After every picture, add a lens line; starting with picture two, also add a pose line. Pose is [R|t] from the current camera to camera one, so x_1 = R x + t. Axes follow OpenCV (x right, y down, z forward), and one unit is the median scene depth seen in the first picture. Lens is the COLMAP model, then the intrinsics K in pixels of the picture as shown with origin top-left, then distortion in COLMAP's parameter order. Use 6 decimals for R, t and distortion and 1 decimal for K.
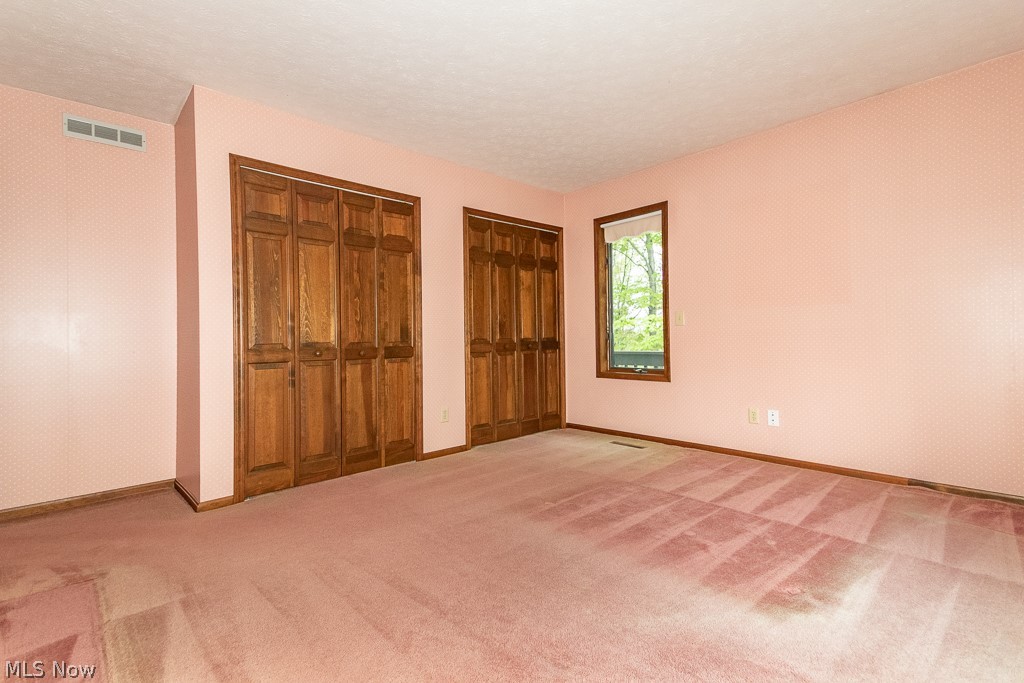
lens RADIAL K [[477.2, 0, 512.6], [0, 477.2, 339.9], [0, 0, 1]] dist [0.063840, -0.007373]
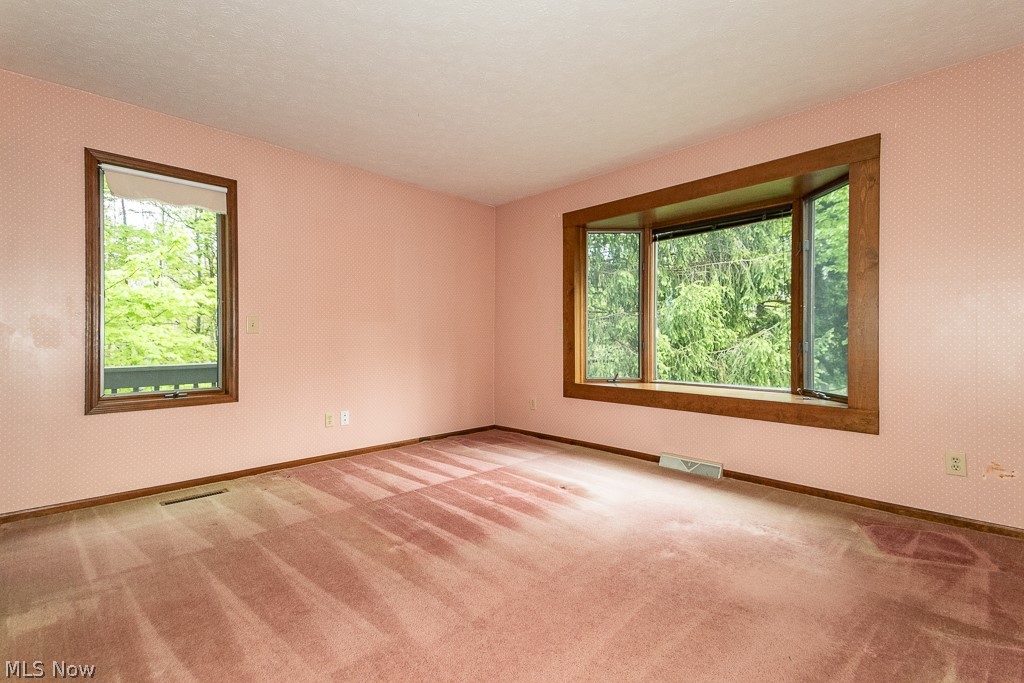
lens RADIAL K [[477.2, 0, 512.7], [0, 477.2, 339.5], [0, 0, 1]] dist [0.063840, -0.007373]
pose [[-0.029600, 0.017151, 0.999415, -0.789770], [0.009235, 0.999815, -0.016884, 0.000788], [-0.999519, 0.008730, -0.029753, 0.841548]]
